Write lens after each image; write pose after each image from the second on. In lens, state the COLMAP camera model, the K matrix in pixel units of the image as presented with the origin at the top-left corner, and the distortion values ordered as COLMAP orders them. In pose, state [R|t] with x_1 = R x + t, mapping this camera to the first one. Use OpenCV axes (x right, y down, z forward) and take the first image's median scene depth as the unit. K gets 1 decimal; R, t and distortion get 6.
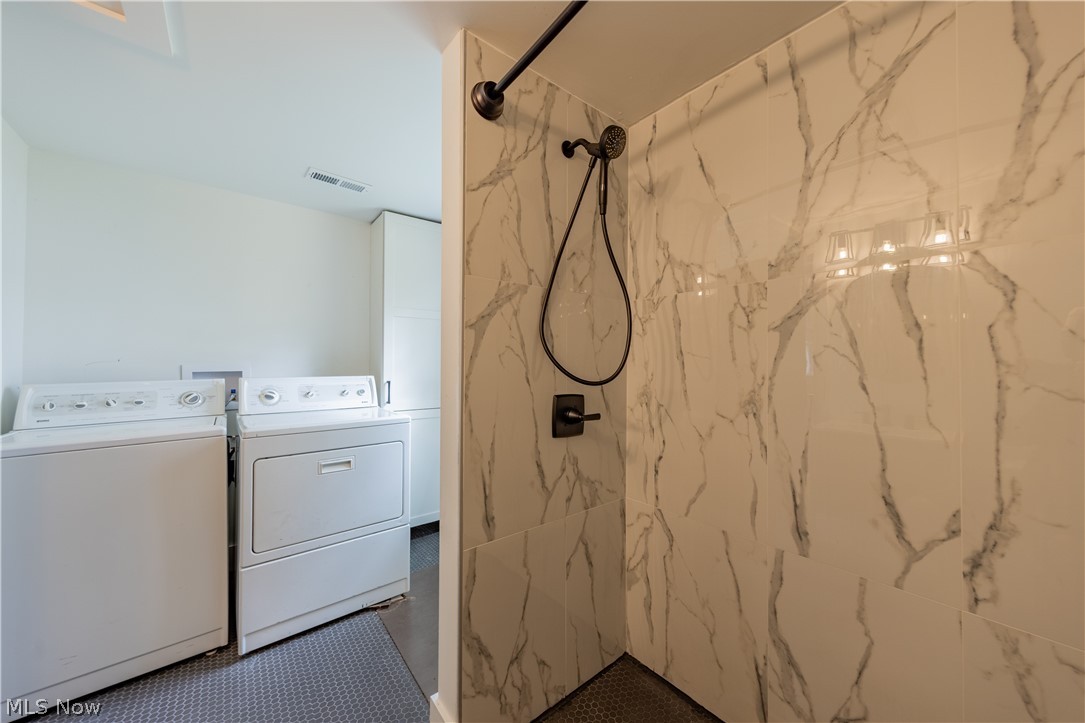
lens RADIAL K [[382.8, 0, 543.9], [0, 382.8, 357.0], [0, 0, 1]] dist [-0.001068, 0.000043]
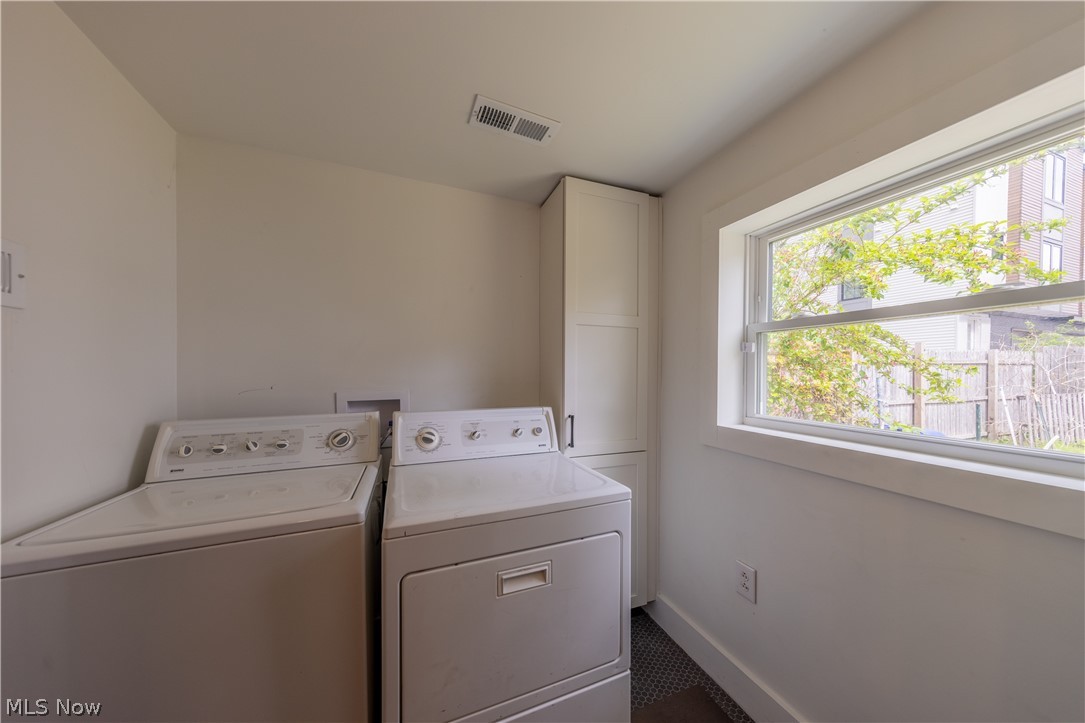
lens RADIAL K [[347.8, 0, 539.0], [0, 347.8, 374.8], [0, 0, 1]] dist [0.002374, 0.000214]
pose [[0.946830, 0.000793, -0.321735, -0.308221], [0.003588, 0.999909, 0.013023, -0.025798], [0.321715, -0.013485, 0.946740, 0.448671]]
